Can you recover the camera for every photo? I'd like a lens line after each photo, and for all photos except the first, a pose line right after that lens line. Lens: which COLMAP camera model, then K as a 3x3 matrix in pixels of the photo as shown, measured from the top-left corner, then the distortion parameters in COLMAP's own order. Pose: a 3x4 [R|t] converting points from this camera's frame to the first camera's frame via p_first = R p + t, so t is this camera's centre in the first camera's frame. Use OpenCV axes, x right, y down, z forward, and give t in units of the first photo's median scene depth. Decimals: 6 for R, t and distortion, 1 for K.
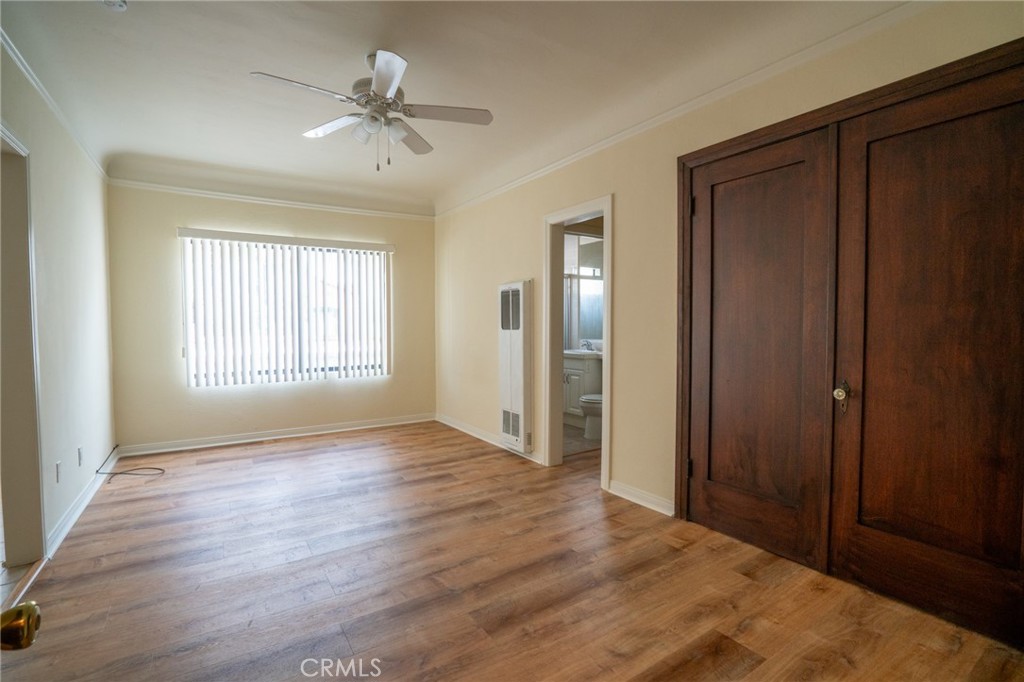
lens RADIAL K [[487.5, 0, 512.0], [0, 487.5, 341.0], [0, 0, 1]] dist [-0.067545, 0.027996]
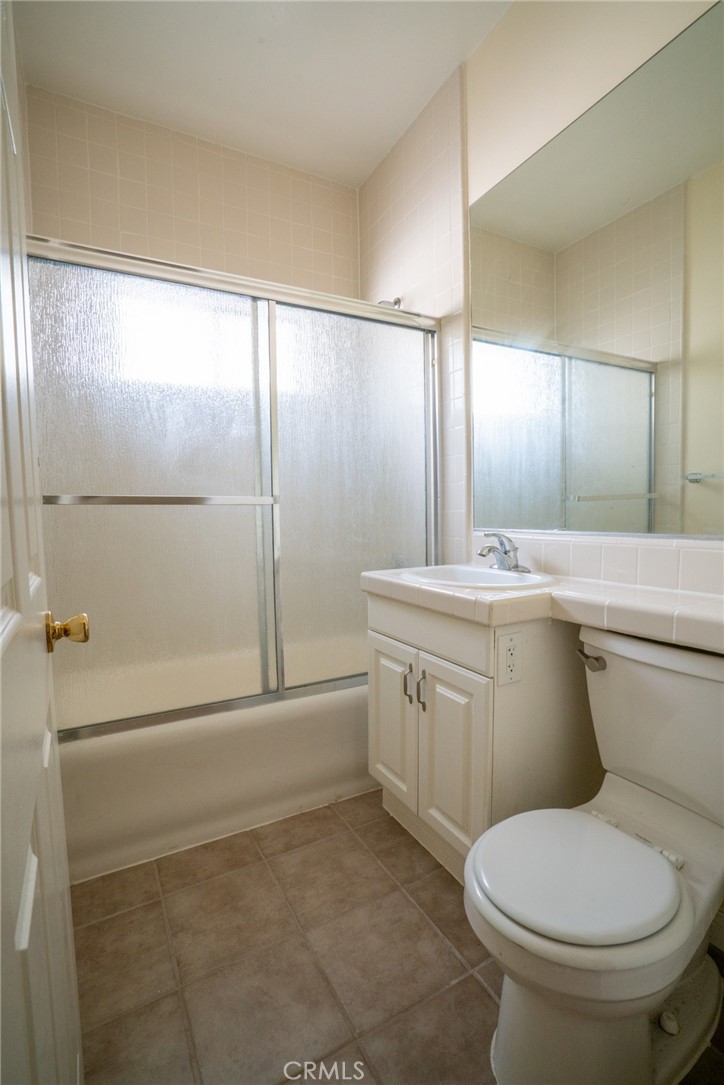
lens RADIAL K [[516.6, 0, 366.8], [0, 516.6, 543.6], [0, 0, 1]] dist [-0.067545, 0.027996]
pose [[0.997358, -0.010125, -0.071930, 0.102696], [0.012174, 0.999531, 0.028110, -0.004245], [0.071611, -0.028912, 0.997014, 0.719074]]
